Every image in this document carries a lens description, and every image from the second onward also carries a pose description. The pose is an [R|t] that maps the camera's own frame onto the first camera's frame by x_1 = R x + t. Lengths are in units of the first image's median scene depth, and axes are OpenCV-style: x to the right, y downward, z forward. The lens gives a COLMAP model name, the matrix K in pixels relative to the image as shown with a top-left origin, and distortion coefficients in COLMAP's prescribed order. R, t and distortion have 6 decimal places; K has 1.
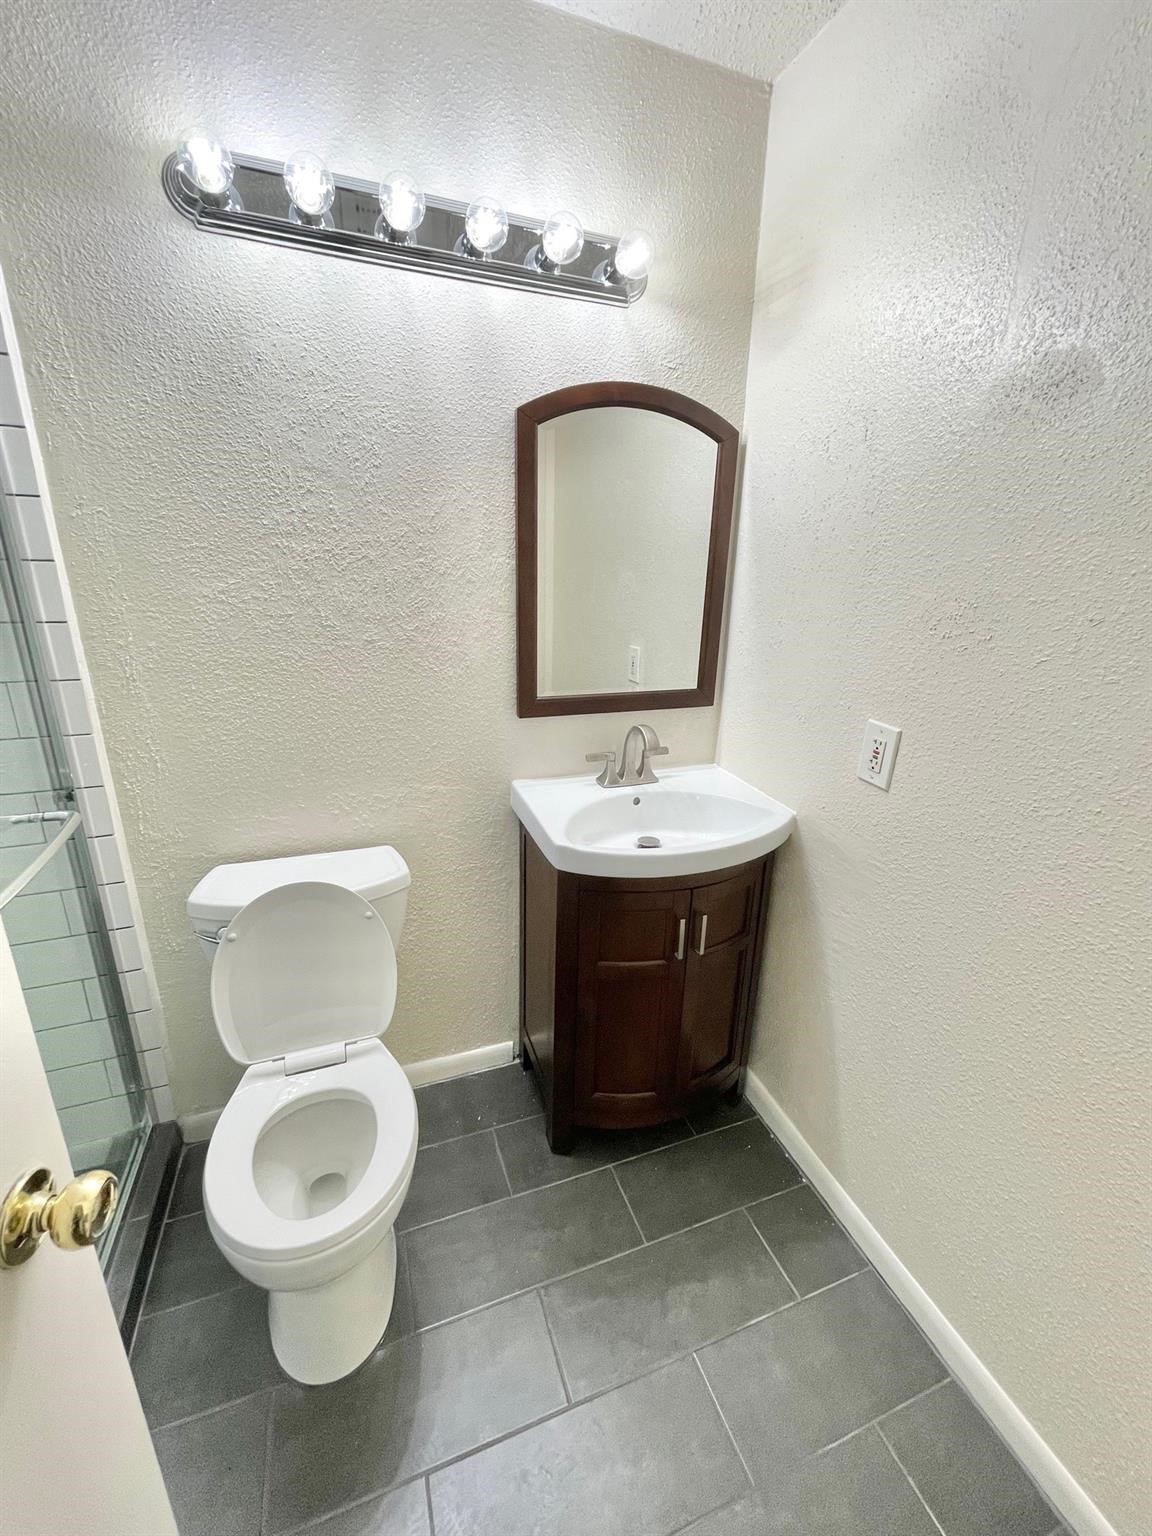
lens RADIAL K [[619.5, 0, 577.0], [0, 619.5, 758.7], [0, 0, 1]] dist [0.006983, -0.000505]
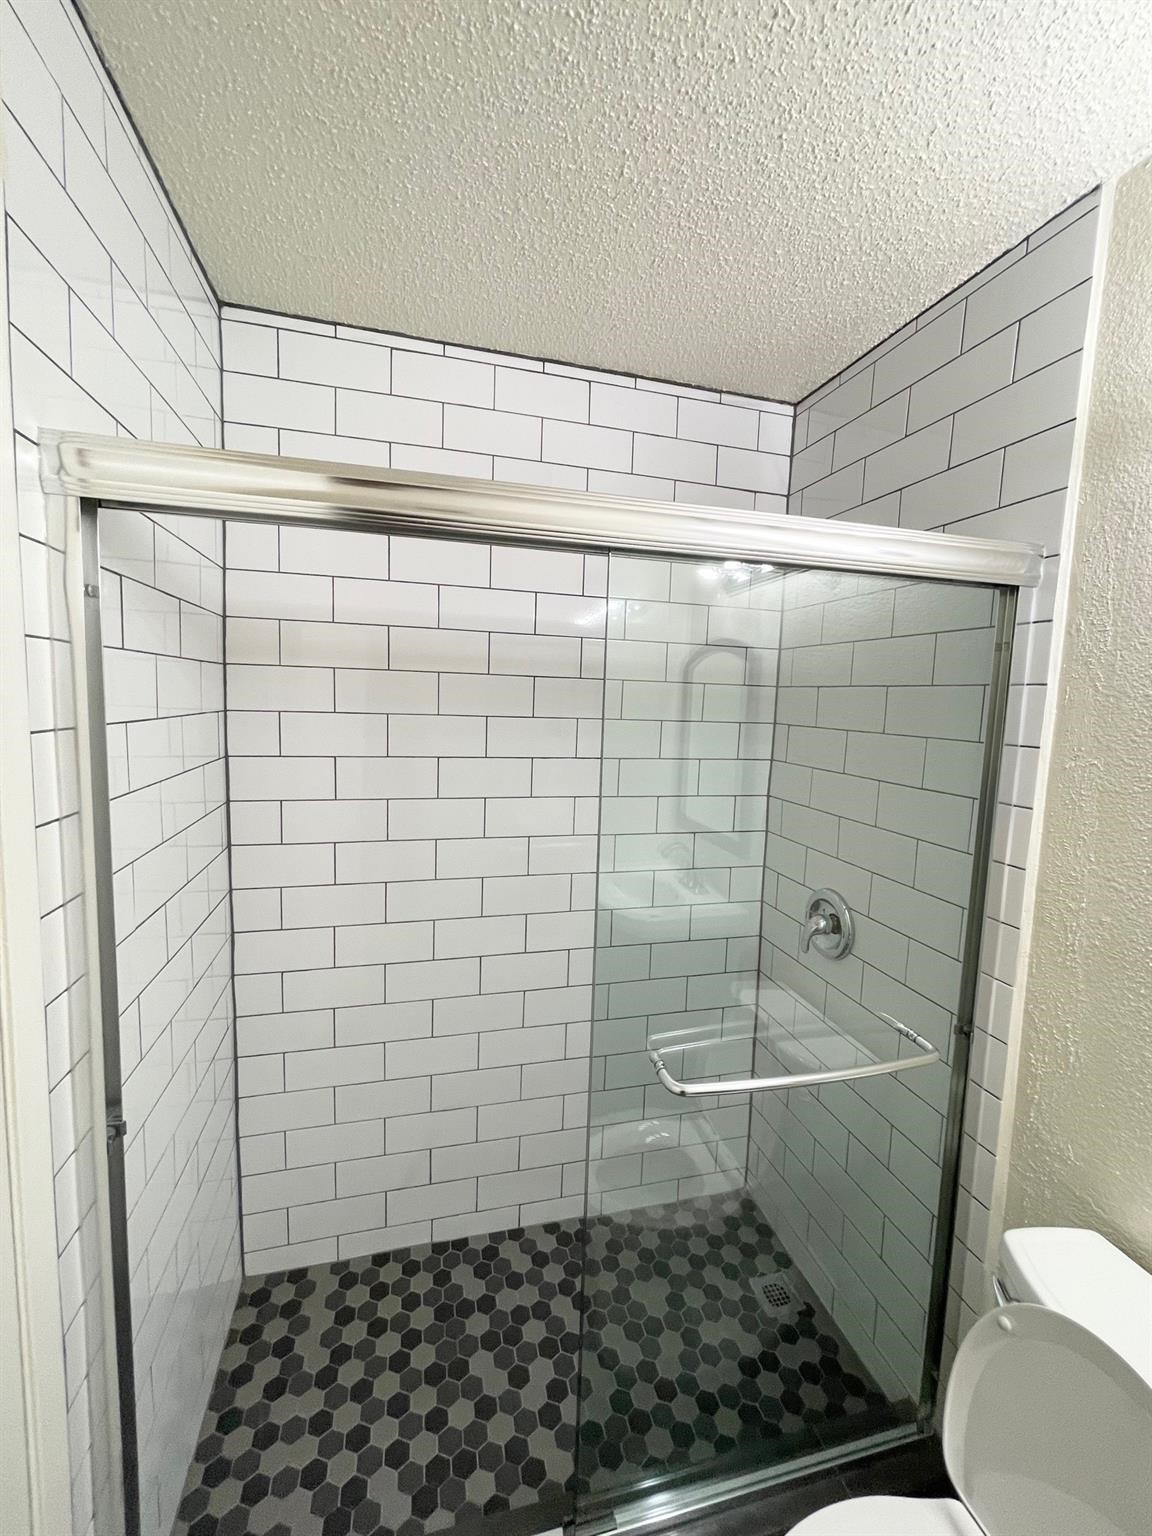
lens RADIAL K [[619.5, 0, 572.7], [0, 619.5, 761.5], [0, 0, 1]] dist [0.006983, -0.000505]
pose [[-0.098859, 0.071459, -0.992532, 0.166093], [-0.349742, 0.931289, 0.101885, -0.217842], [0.931615, 0.357203, -0.067074, 0.347947]]
